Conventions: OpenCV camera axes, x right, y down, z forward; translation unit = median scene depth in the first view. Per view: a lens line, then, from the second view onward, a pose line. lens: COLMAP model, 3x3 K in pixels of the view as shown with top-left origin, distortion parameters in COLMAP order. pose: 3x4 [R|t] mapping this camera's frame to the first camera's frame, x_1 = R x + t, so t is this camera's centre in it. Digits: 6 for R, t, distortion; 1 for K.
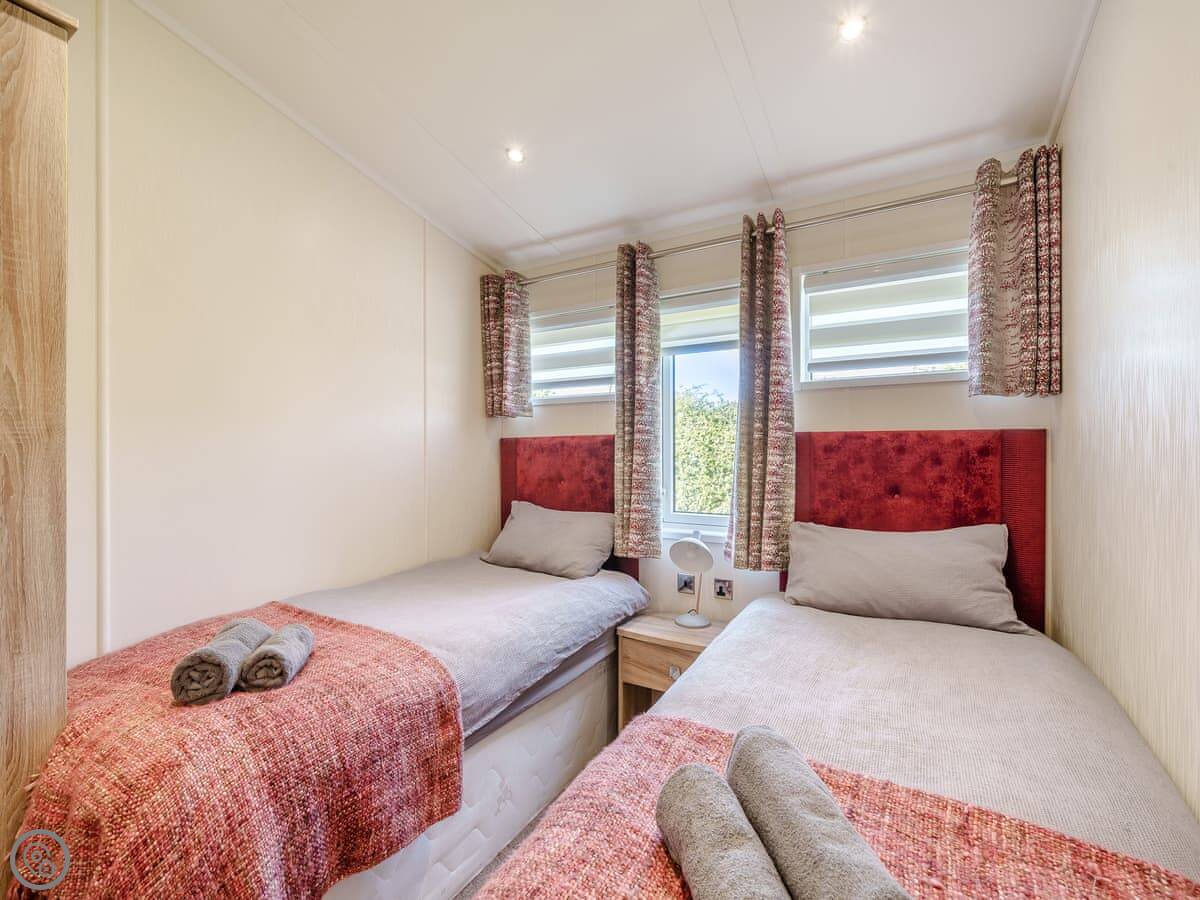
lens RADIAL K [[473.5, 0, 600.6], [0, 473.5, 430.7], [0, 0, 1]] dist [0.000008, -0.000062]
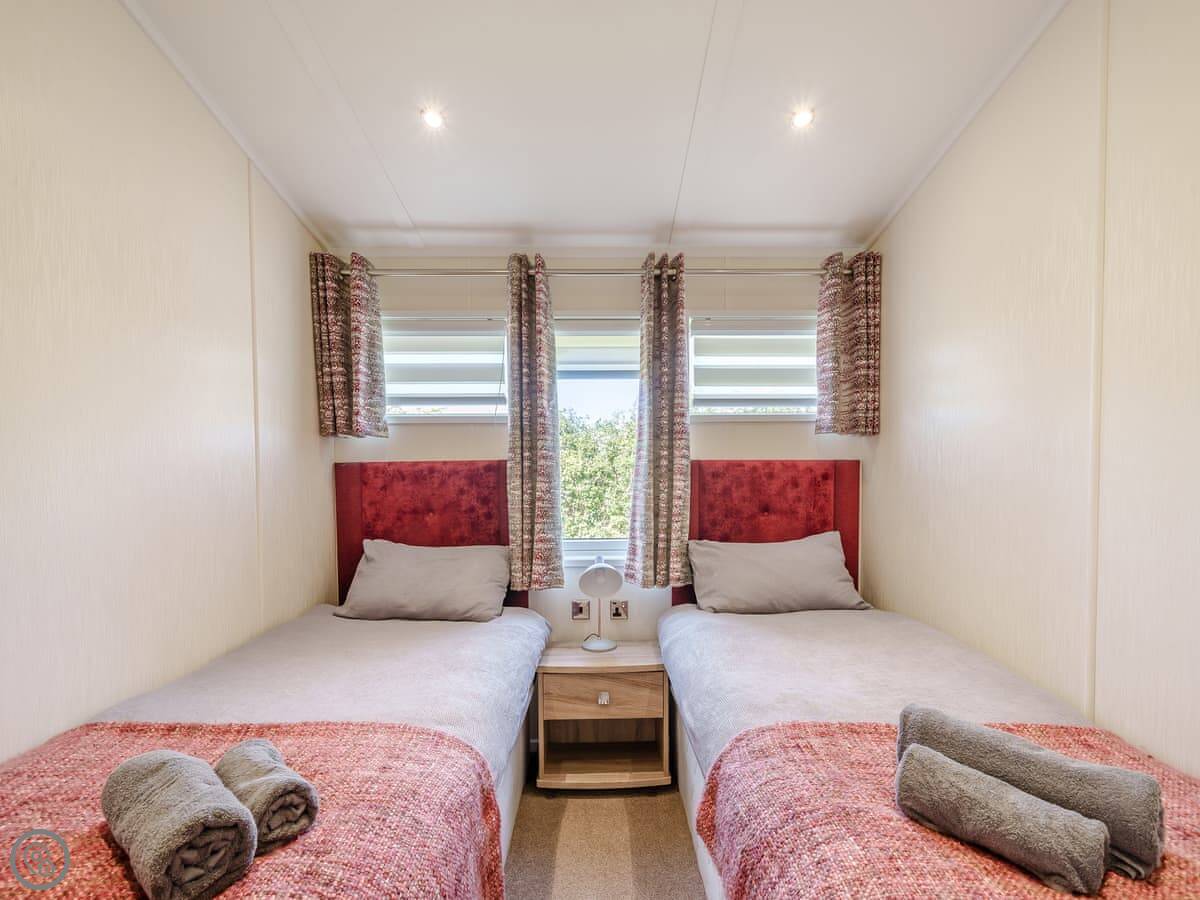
lens RADIAL K [[486.0, 0, 594.9], [0, 486.0, 468.7], [0, 0, 1]] dist [-0.001310, 0.000039]
pose [[0.878357, 0.002695, 0.477998, -0.316174], [-0.015163, 0.999638, 0.022225, 0.001637], [-0.477765, -0.026769, 0.878080, 0.102325]]
